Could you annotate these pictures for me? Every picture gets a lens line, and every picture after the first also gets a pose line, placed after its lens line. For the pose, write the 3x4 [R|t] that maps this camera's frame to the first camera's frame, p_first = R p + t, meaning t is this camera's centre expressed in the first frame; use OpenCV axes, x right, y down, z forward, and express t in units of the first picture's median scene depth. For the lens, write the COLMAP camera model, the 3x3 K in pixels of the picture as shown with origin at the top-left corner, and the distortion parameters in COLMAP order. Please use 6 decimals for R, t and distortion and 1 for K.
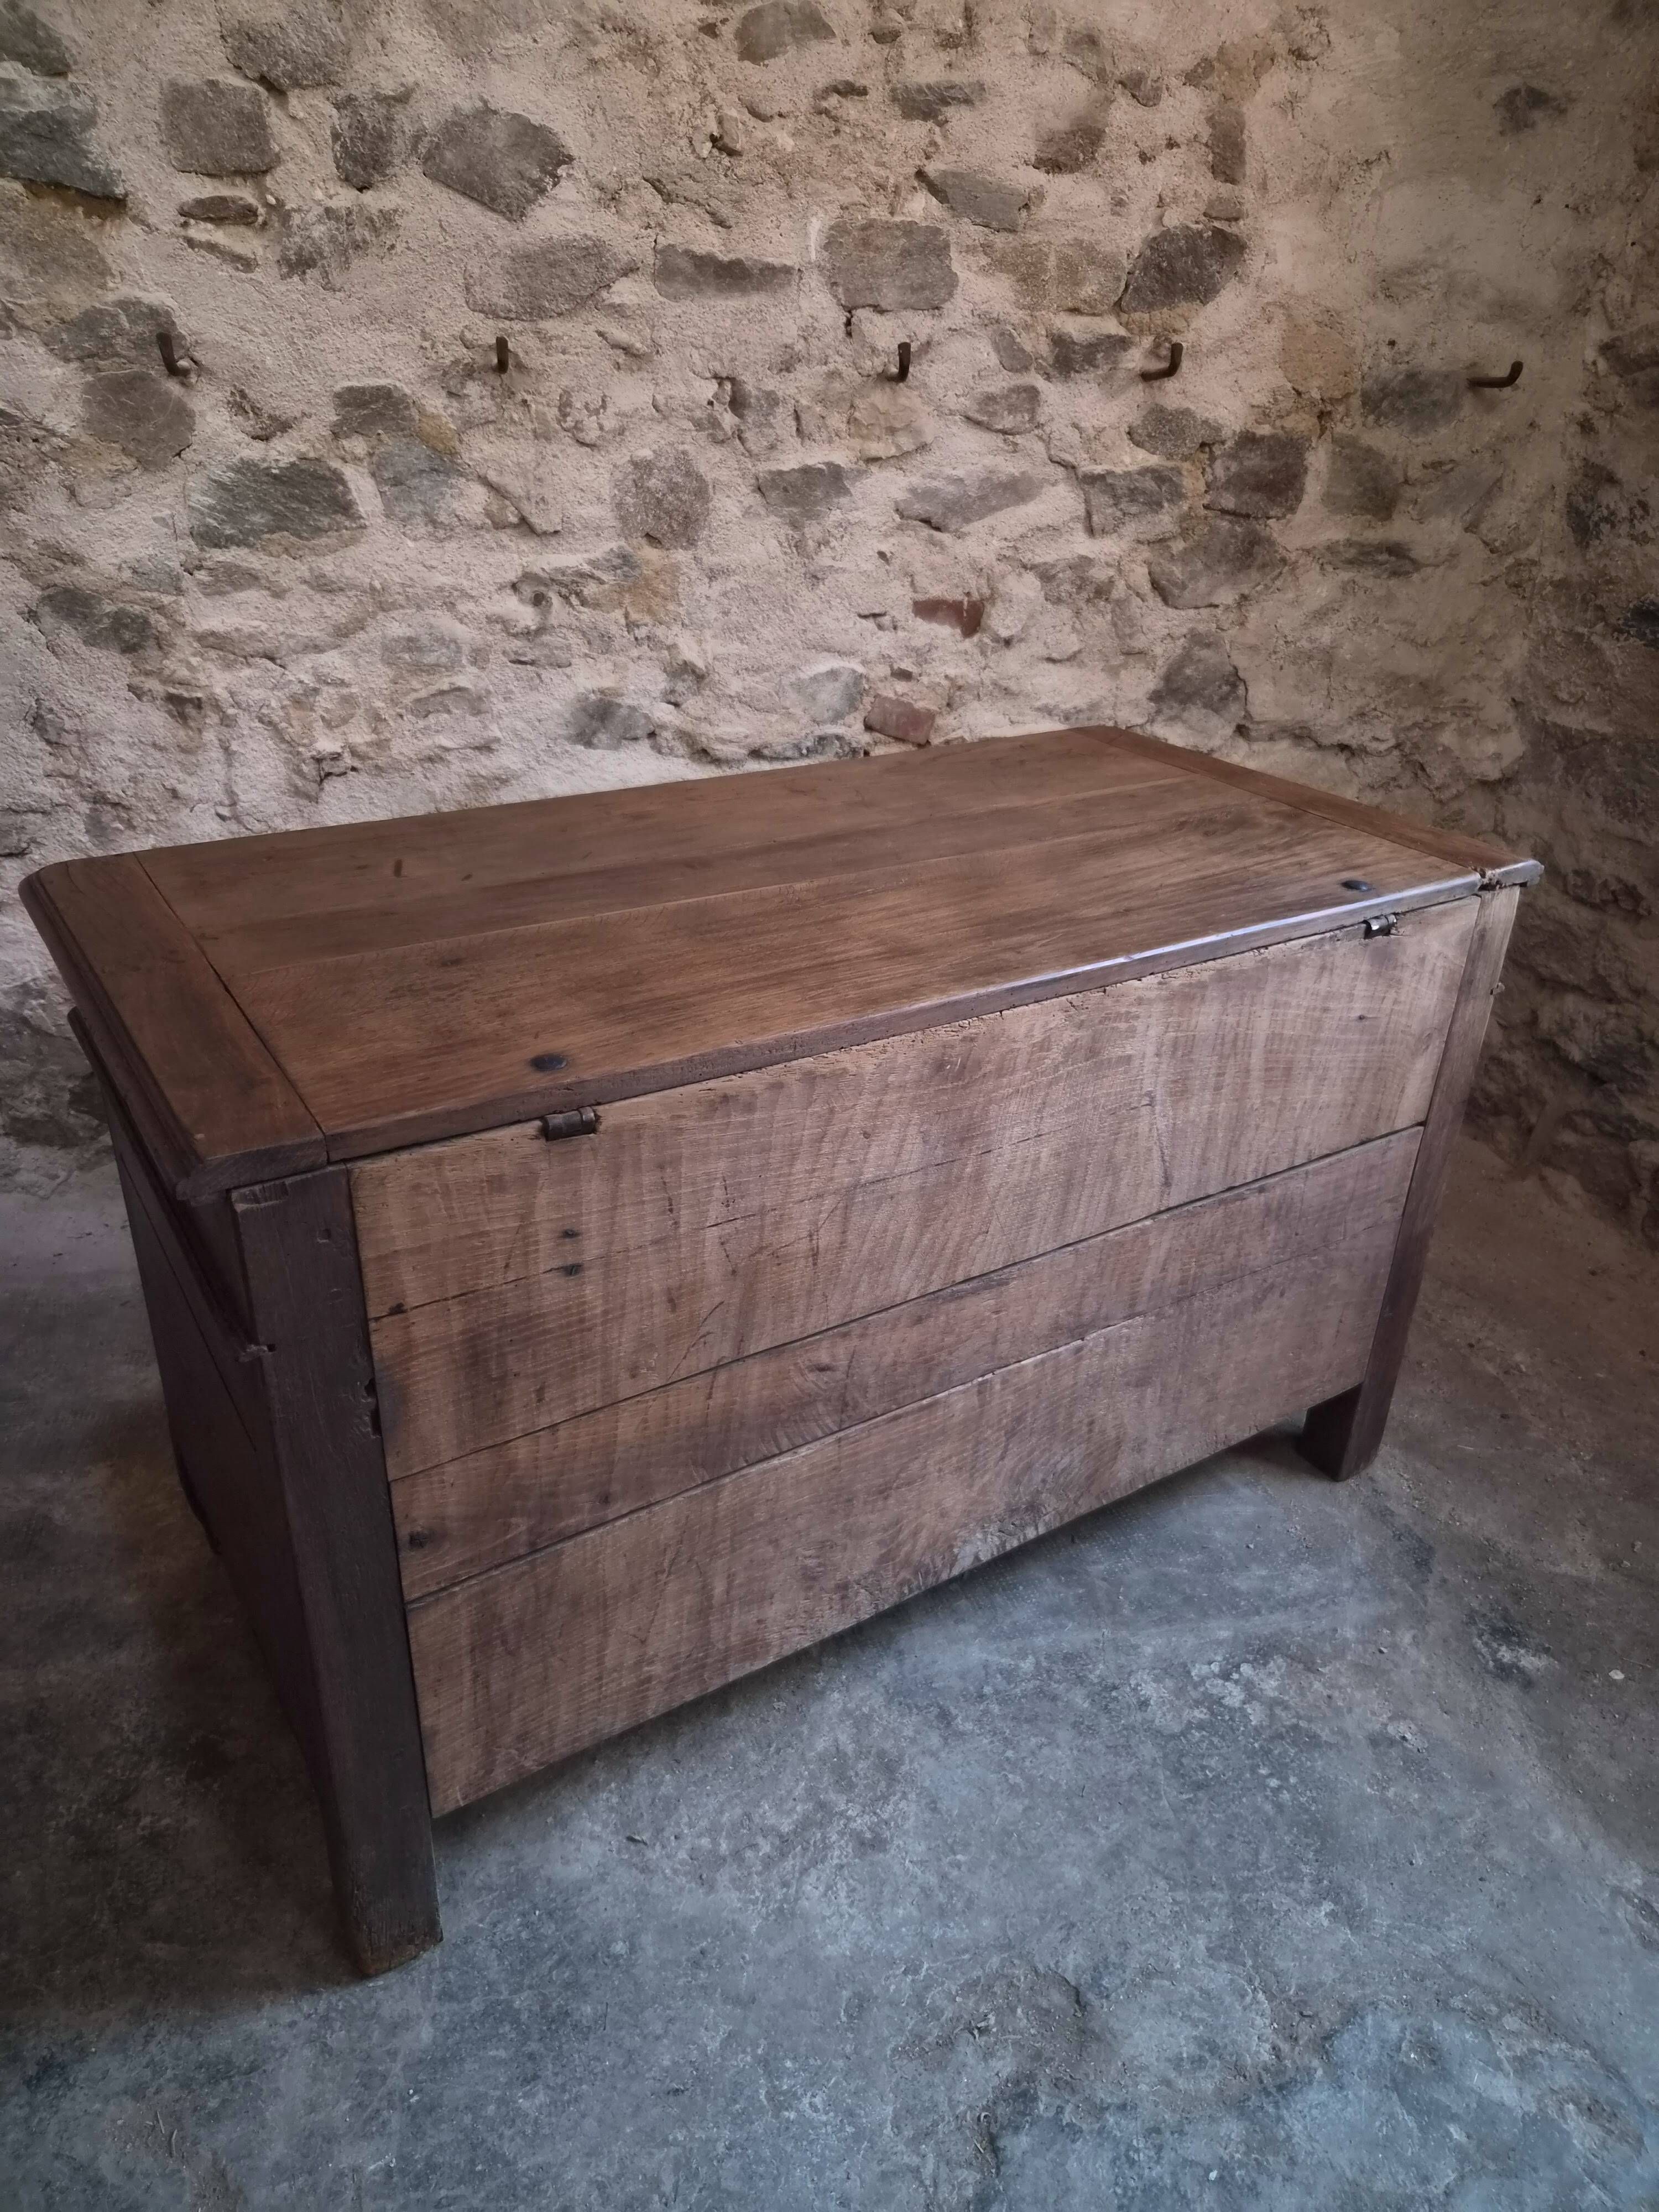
lens RADIAL K [[1478.1, 0, 841.4], [0, 1478.1, 1104.6], [0, 0, 1]] dist [0.059356, -0.045741]
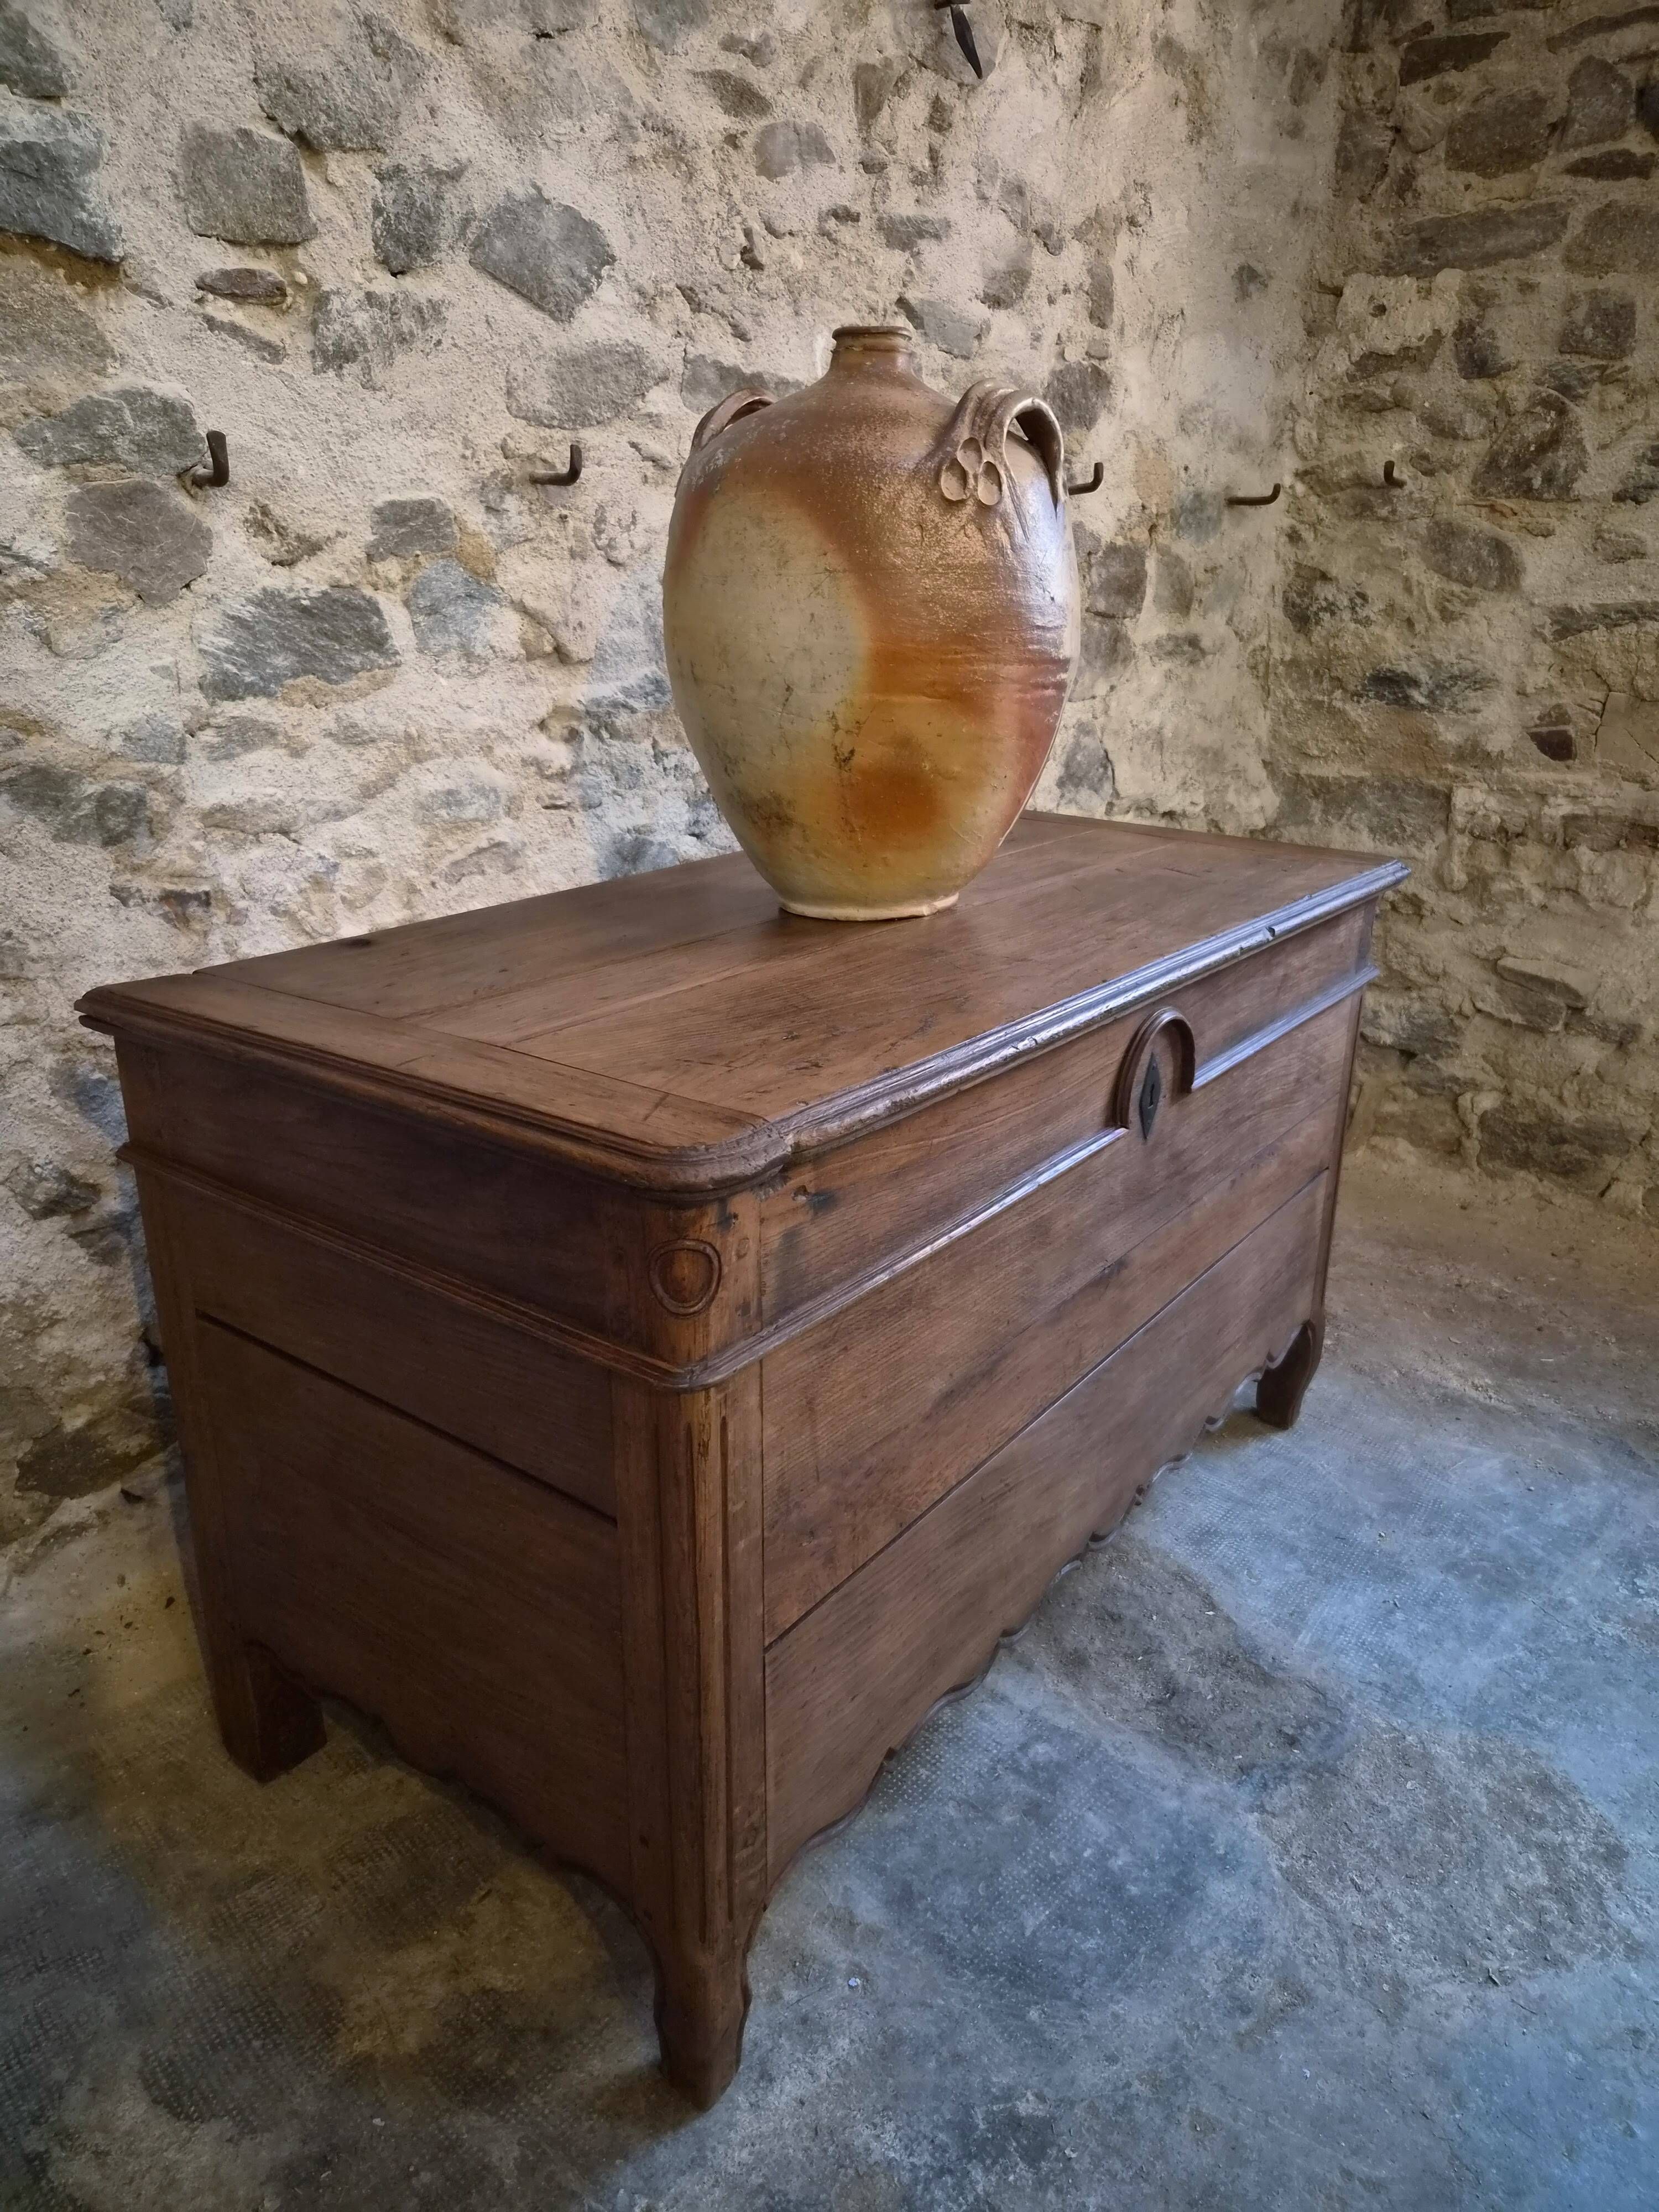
lens RADIAL K [[1478.1, 0, 841.4], [0, 1478.1, 1104.6], [0, 0, 1]] dist [0.059356, -0.045741]
pose [[0.849351, -0.199939, 0.488495, -0.554450], [0.242595, 0.969809, -0.024863, -0.067642], [-0.468776, 0.139623, 0.872212, 0.192367]]
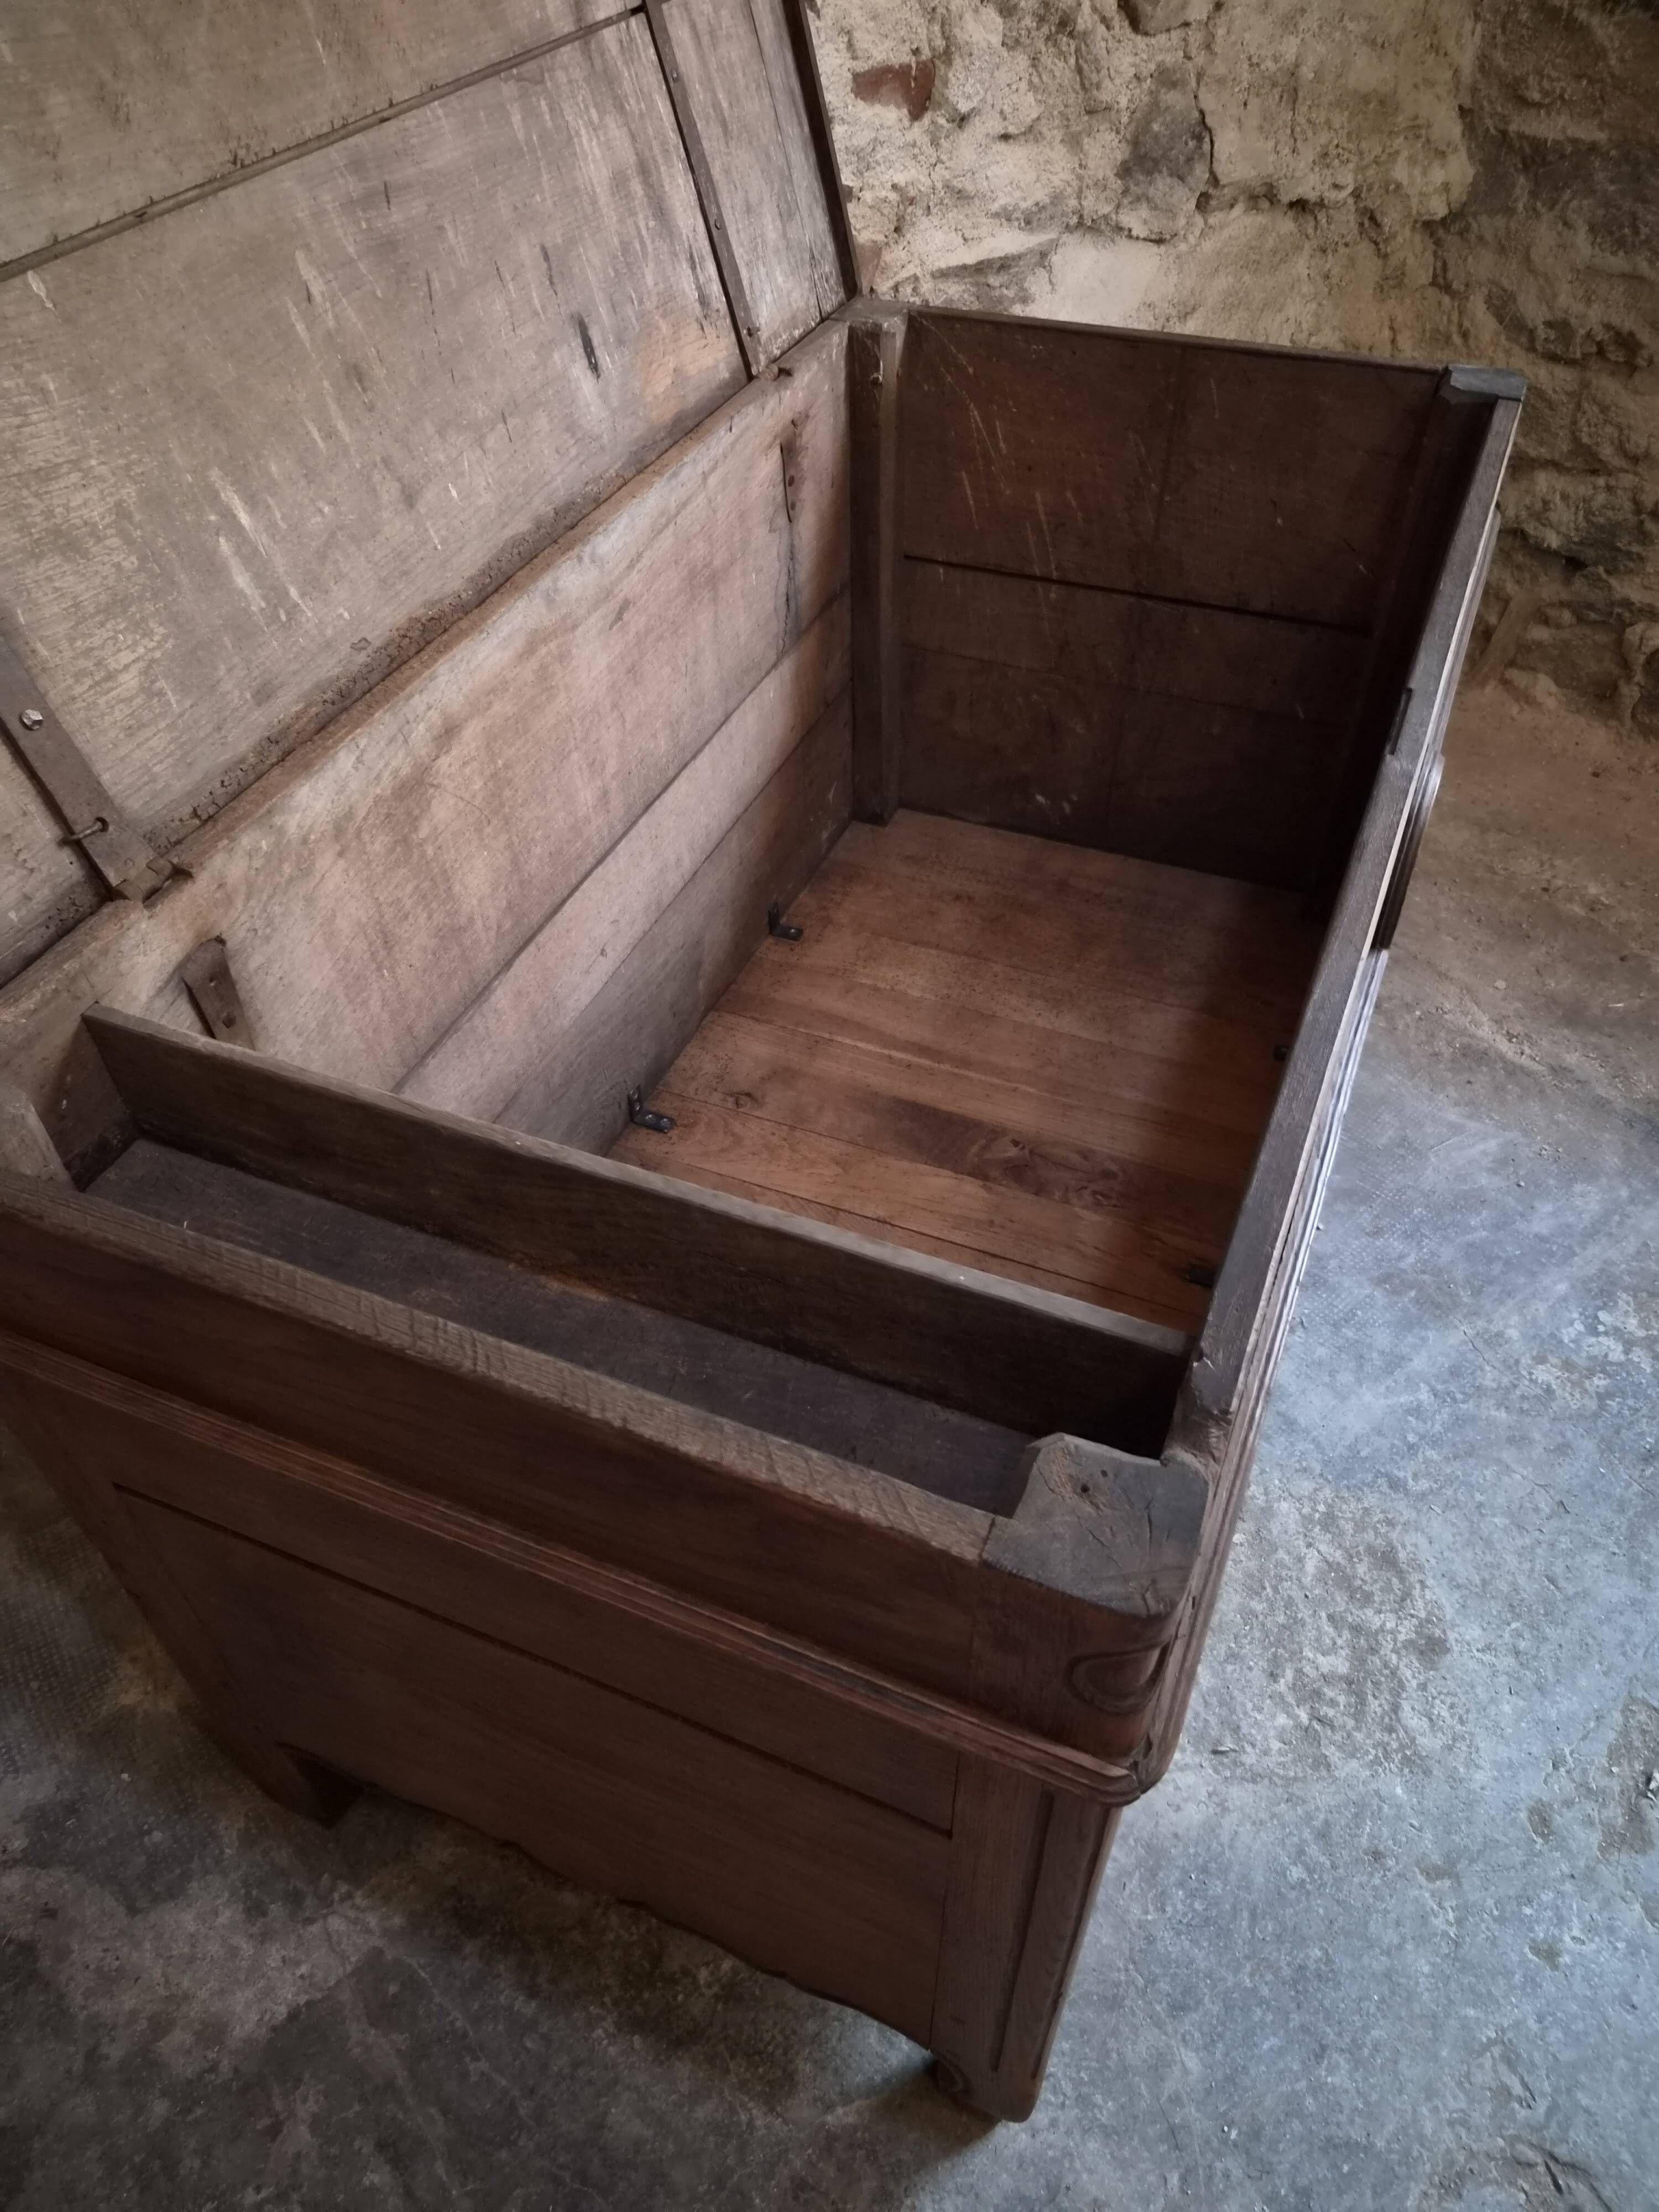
lens RADIAL K [[1483.1, 0, 806.8], [0, 1483.1, 1123.2], [0, 0, 1]] dist [0.054222, -0.040659]
pose [[0.918131, -0.310709, 0.245960, -0.316865], [0.215565, 0.912404, 0.347922, -0.147958], [-0.332518, -0.266418, 0.904684, 0.247579]]
